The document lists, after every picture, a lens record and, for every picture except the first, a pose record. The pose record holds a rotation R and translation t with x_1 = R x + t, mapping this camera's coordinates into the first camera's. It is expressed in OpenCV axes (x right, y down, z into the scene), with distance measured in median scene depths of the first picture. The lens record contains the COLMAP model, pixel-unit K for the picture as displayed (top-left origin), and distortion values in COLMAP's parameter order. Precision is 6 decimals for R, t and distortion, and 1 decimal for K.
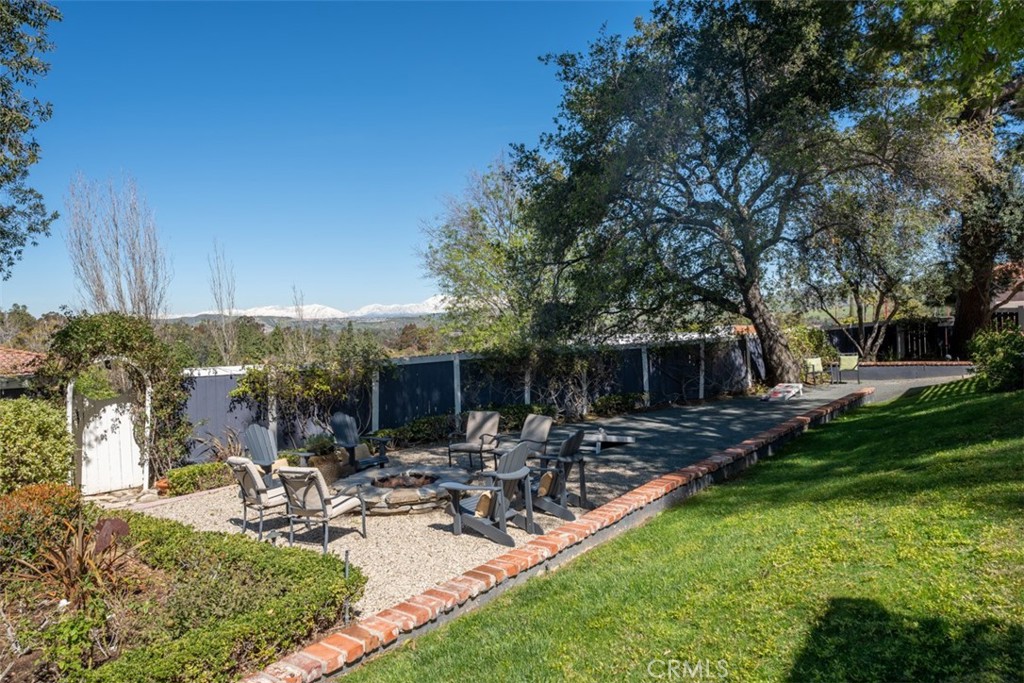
lens RADIAL K [[691.1, 0, 505.7], [0, 691.1, 338.2], [0, 0, 1]] dist [0.021142, 0.002588]
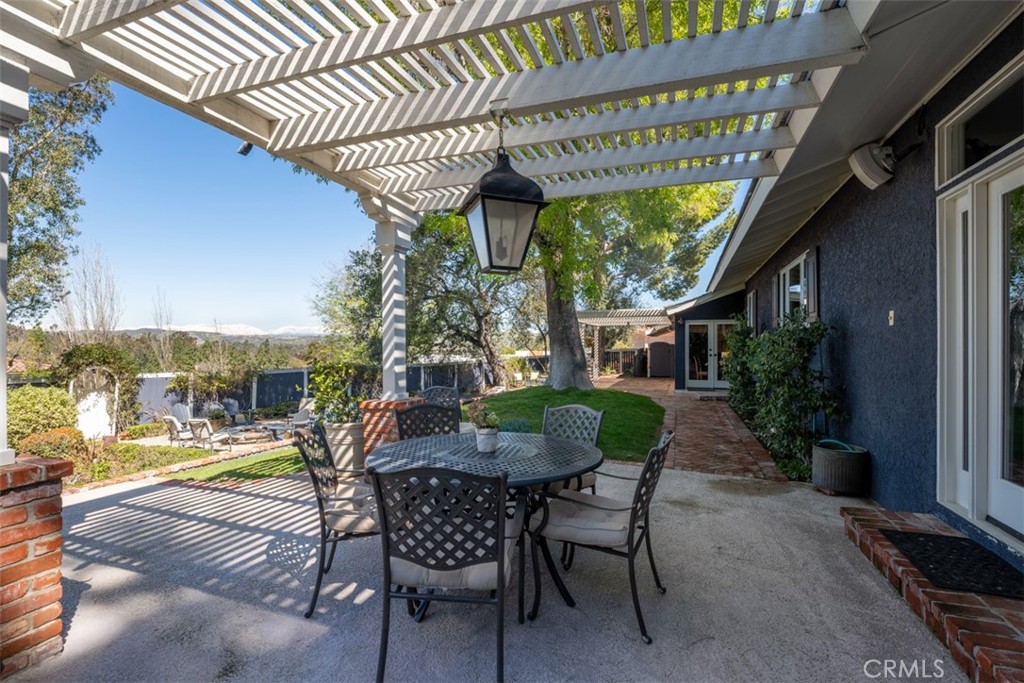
lens RADIAL K [[467.9, 0, 507.8], [0, 467.9, 340.2], [0, 0, 1]] dist [-0.017048, -0.000263]
pose [[0.966940, 0.034975, 0.252596, 0.172522], [-0.026514, 0.998970, -0.036820, -0.025555], [-0.253624, 0.028906, 0.966871, -0.438938]]
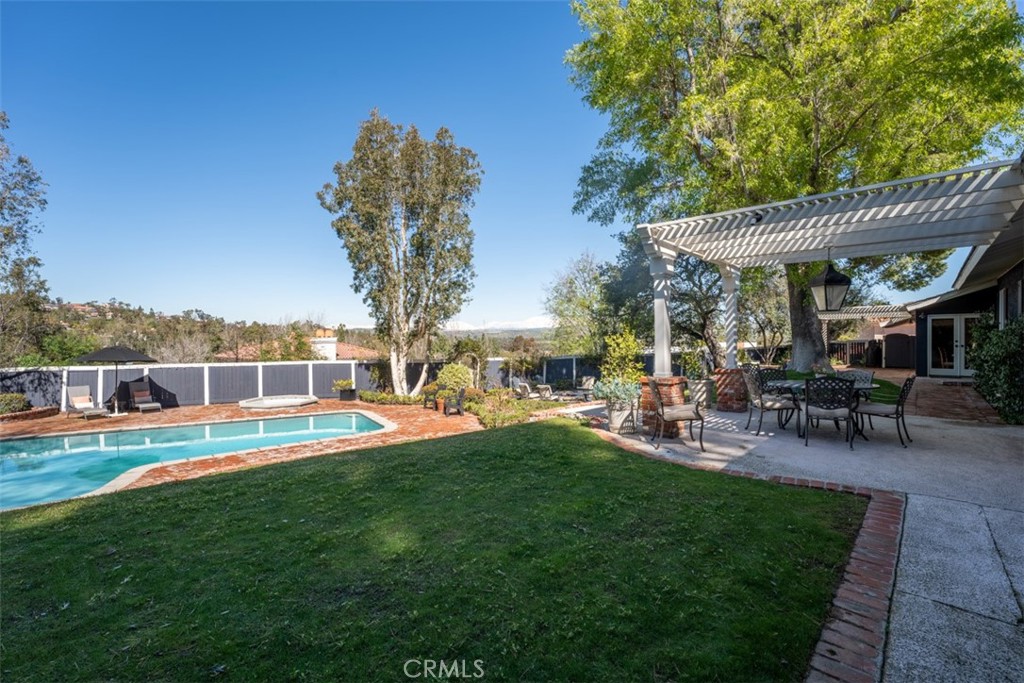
lens RADIAL K [[434.4, 0, 512.6], [0, 434.4, 341.2], [0, 0, 1]] dist [-0.017458, 0.000146]
pose [[0.987737, 0.025993, -0.153950, -0.066814], [-0.027339, 0.999604, -0.006630, -0.017105], [0.153717, 0.010757, 0.988056, -0.784259]]
